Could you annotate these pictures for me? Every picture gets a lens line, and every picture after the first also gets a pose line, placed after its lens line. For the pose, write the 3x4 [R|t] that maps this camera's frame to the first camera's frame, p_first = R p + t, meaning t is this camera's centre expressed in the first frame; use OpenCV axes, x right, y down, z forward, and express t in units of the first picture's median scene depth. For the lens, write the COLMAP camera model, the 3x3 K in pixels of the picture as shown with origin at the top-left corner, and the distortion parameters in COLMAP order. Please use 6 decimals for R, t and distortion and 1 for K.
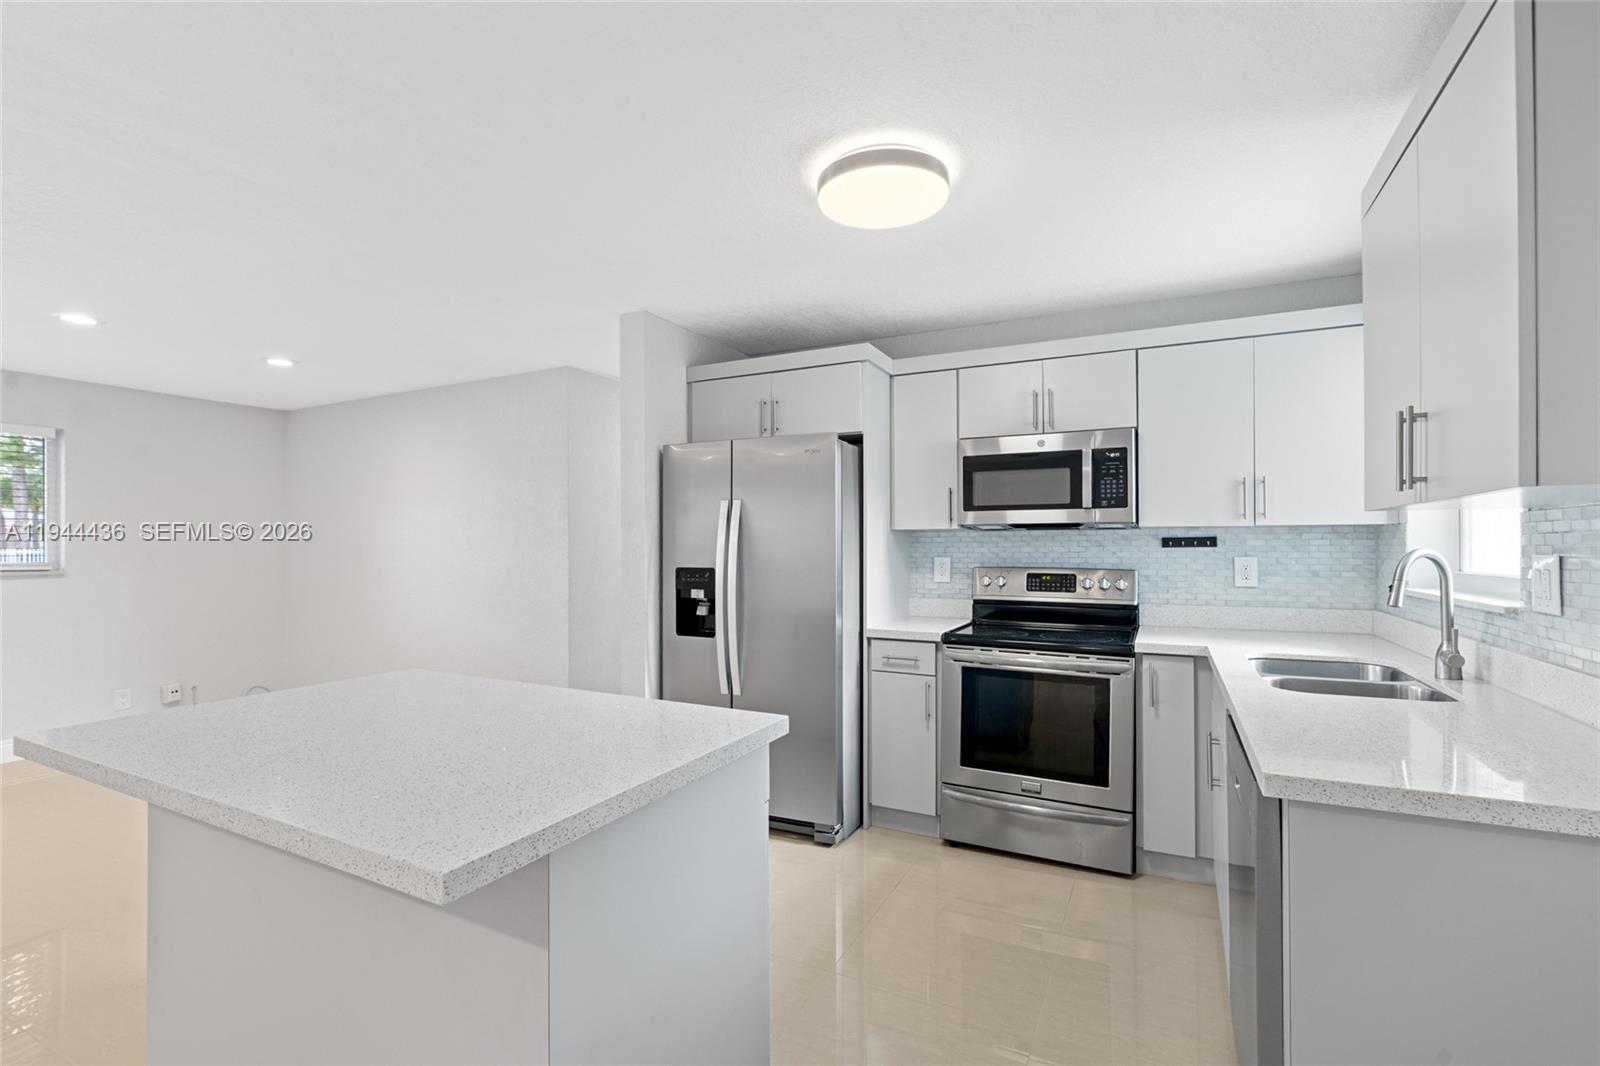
lens RADIAL K [[720.6, 0, 803.5], [0, 720.6, 542.1], [0, 0, 1]] dist [-0.004106, 0.000013]
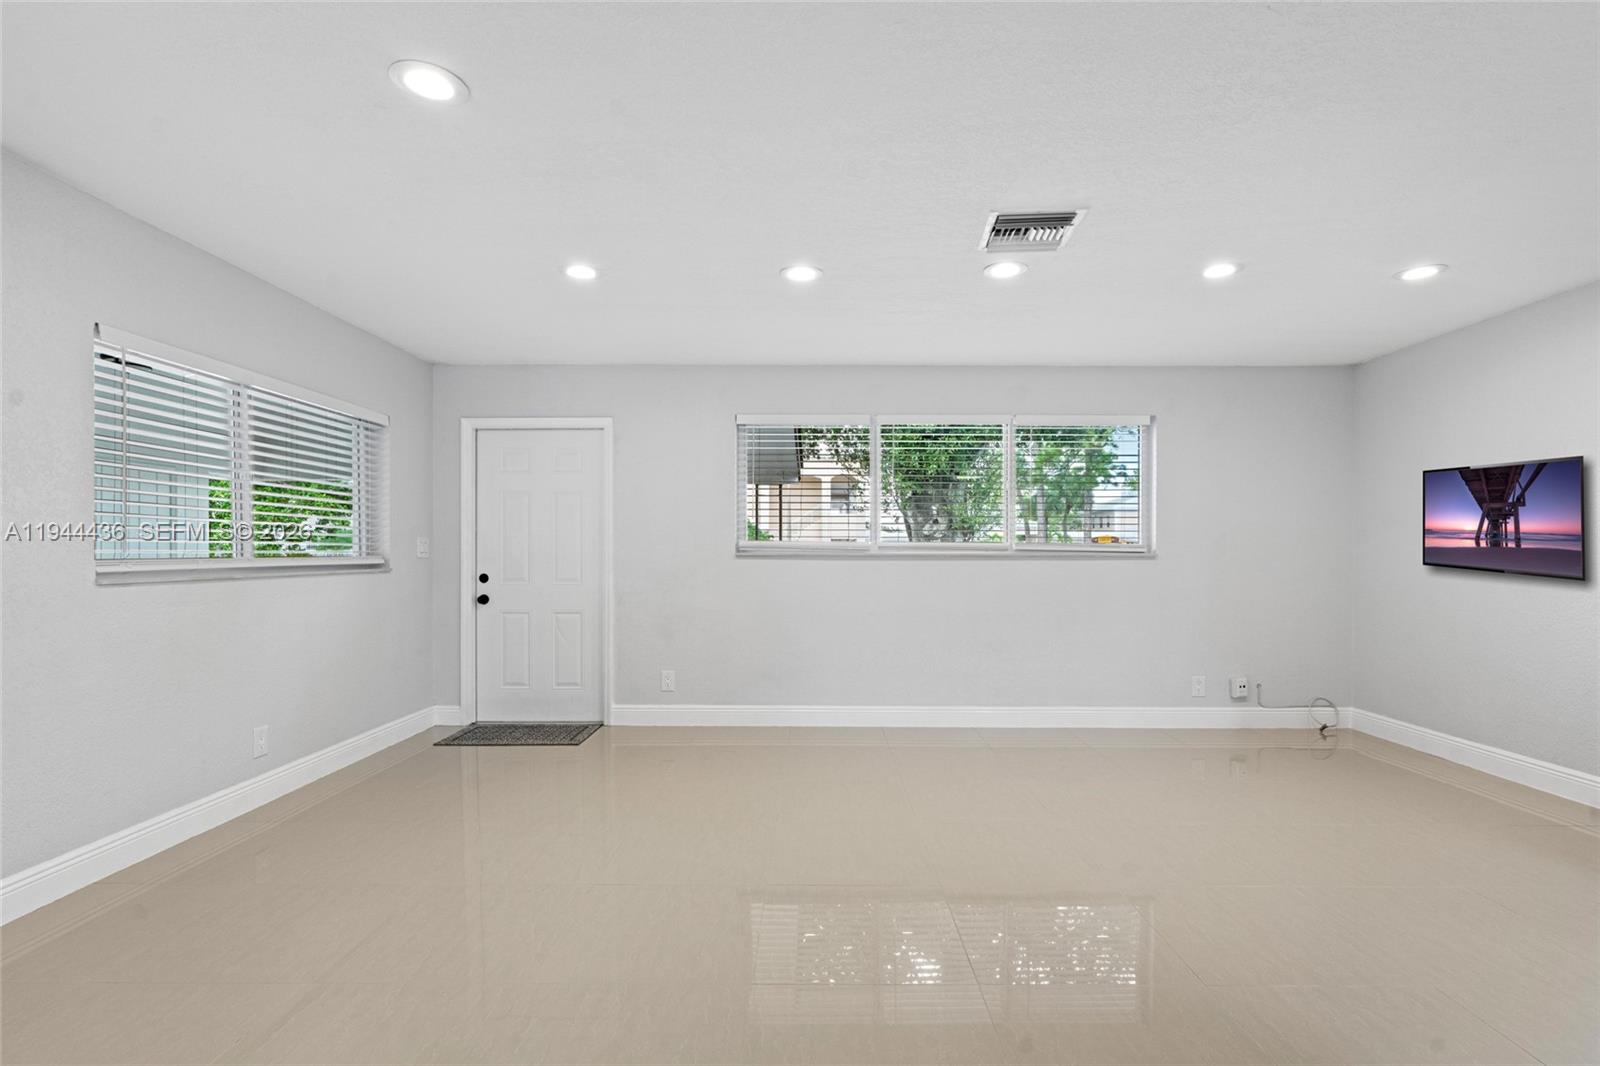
lens RADIAL K [[763.4, 0, 804.9], [0, 763.4, 558.3], [0, 0, 1]] dist [-0.000098, 0.000199]
pose [[0.440478, 0.012935, -0.897670, -0.389836], [0.000584, 0.999892, 0.014695, 0.045272], [0.897763, -0.006997, 0.440422, 0.097761]]
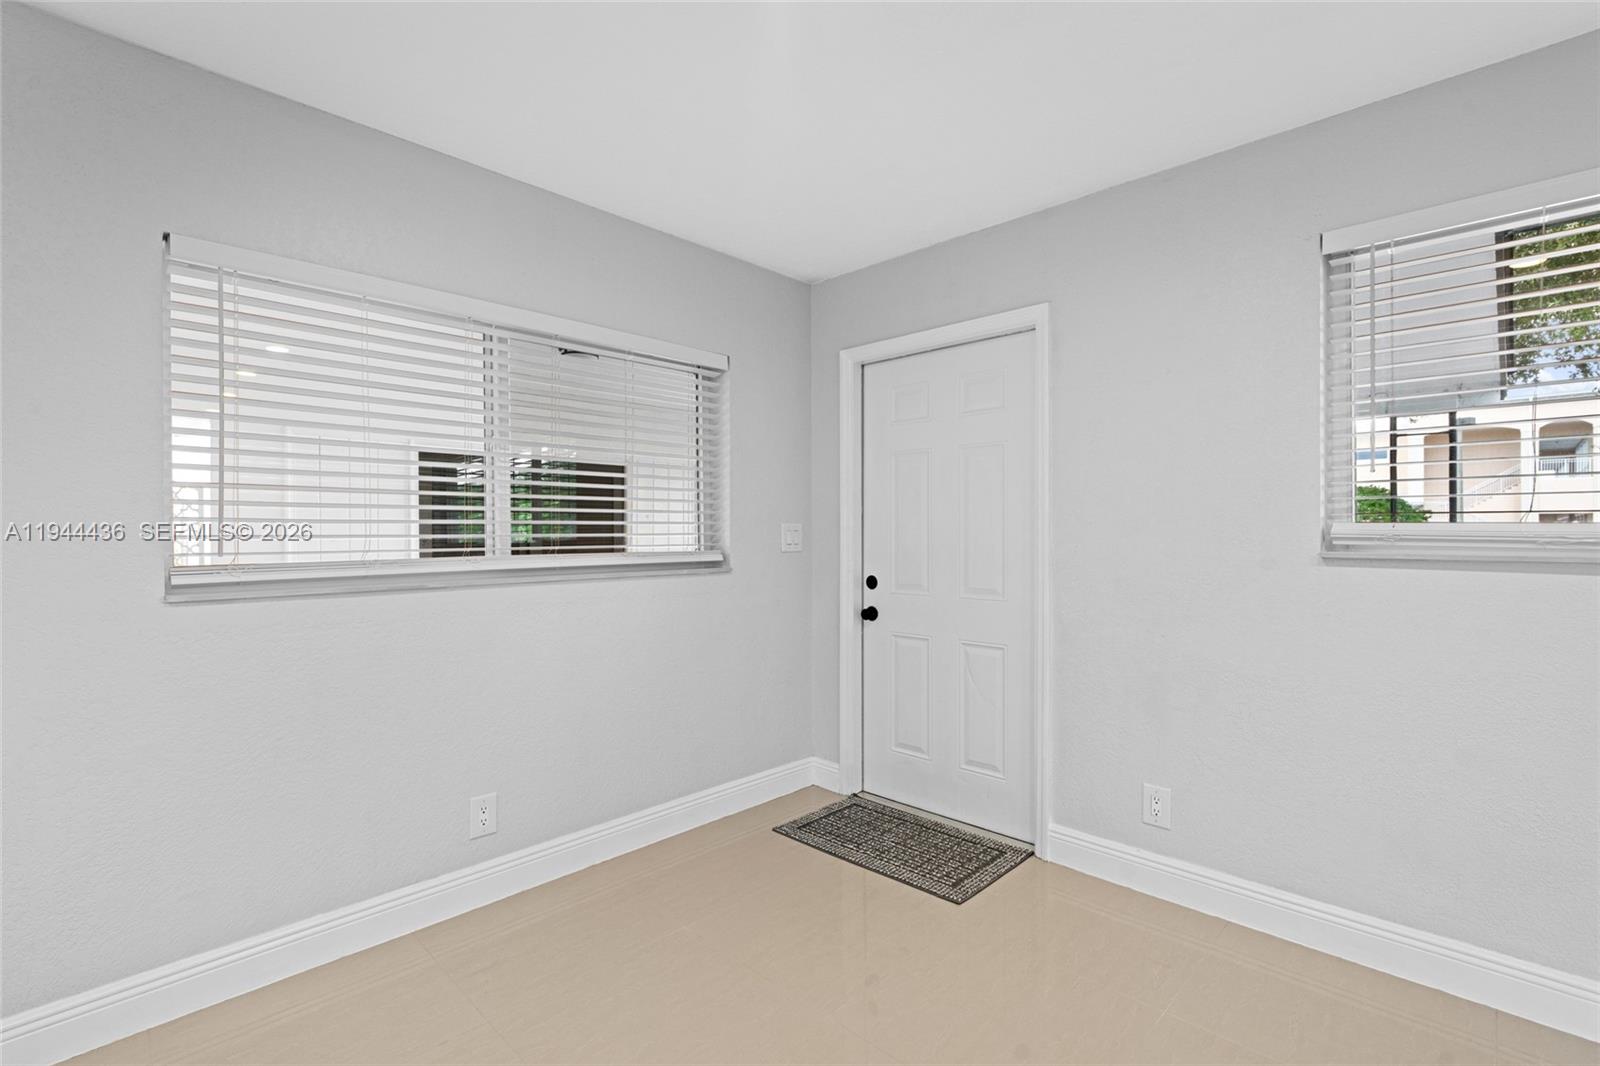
lens RADIAL K [[730.5, 0, 800.0], [0, 730.5, 533.0], [0, 0, 1]] dist [-0.000376, 0.000662]
pose [[-0.296865, 0.008320, -0.954883, -1.084235], [0.008134, 0.999948, 0.006184, 0.032842], [0.954885, -0.005931, -0.296917, 0.403971]]
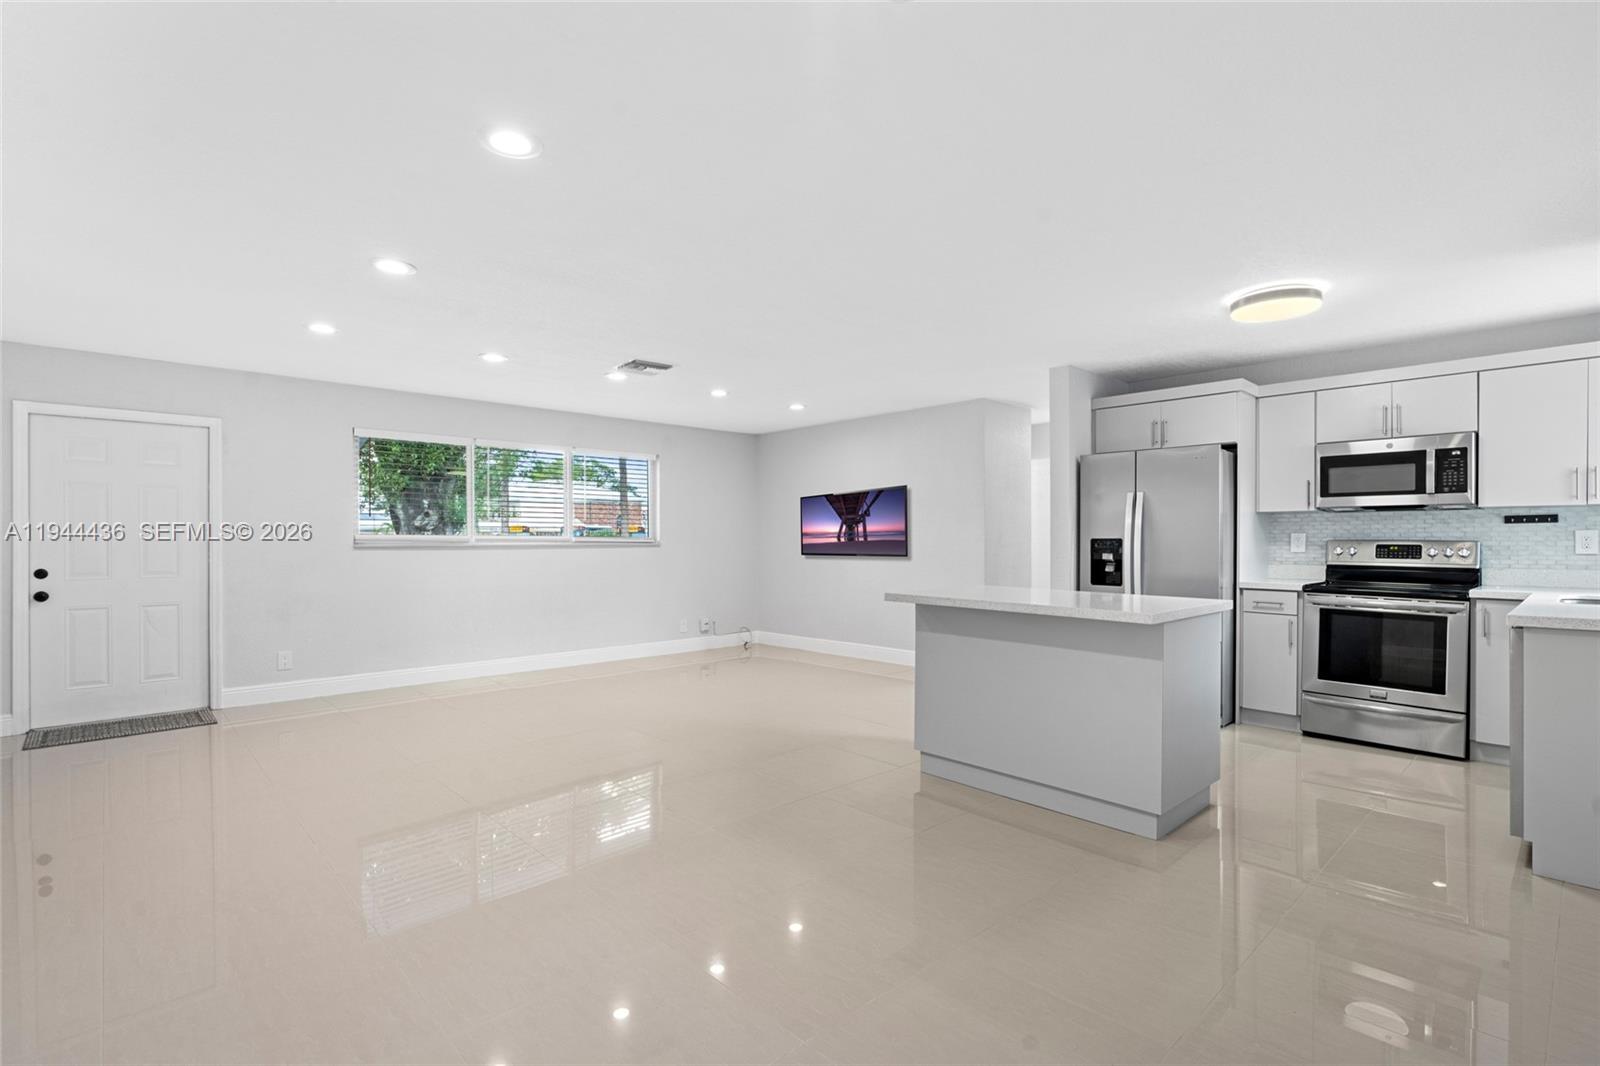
lens RADIAL K [[750.5, 0, 814.0], [0, 750.5, 543.8], [0, 0, 1]] dist [-0.003139, 0.004116]
pose [[0.941930, 0.005462, -0.335764, -0.205446], [-0.002139, 0.999945, 0.010266, 0.032818], [0.335801, -0.008952, 0.941890, -0.663165]]
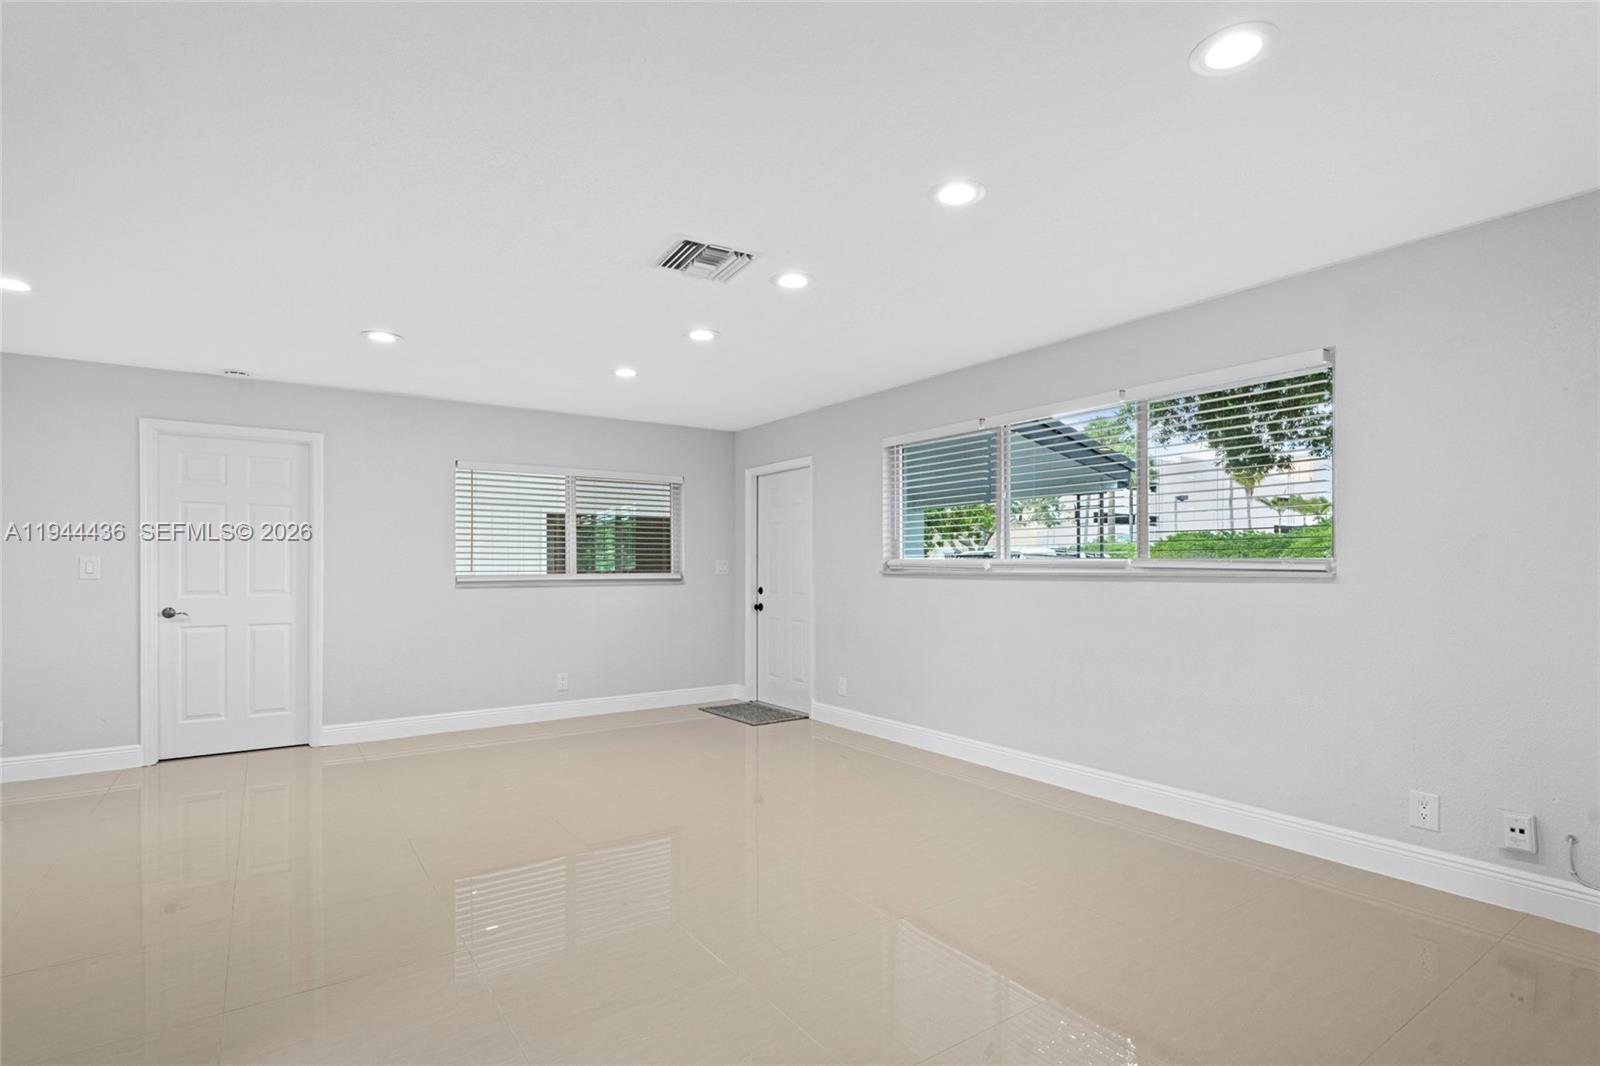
lens RADIAL K [[786.4, 0, 791.7], [0, 786.4, 567.9], [0, 0, 1]] dist [-0.002047, -0.000078]
pose [[-0.486791, 0.004354, -0.873507, -0.298819], [0.007322, 0.999973, 0.000904, 0.046809], [0.873488, -0.005956, -0.486810, 1.287985]]
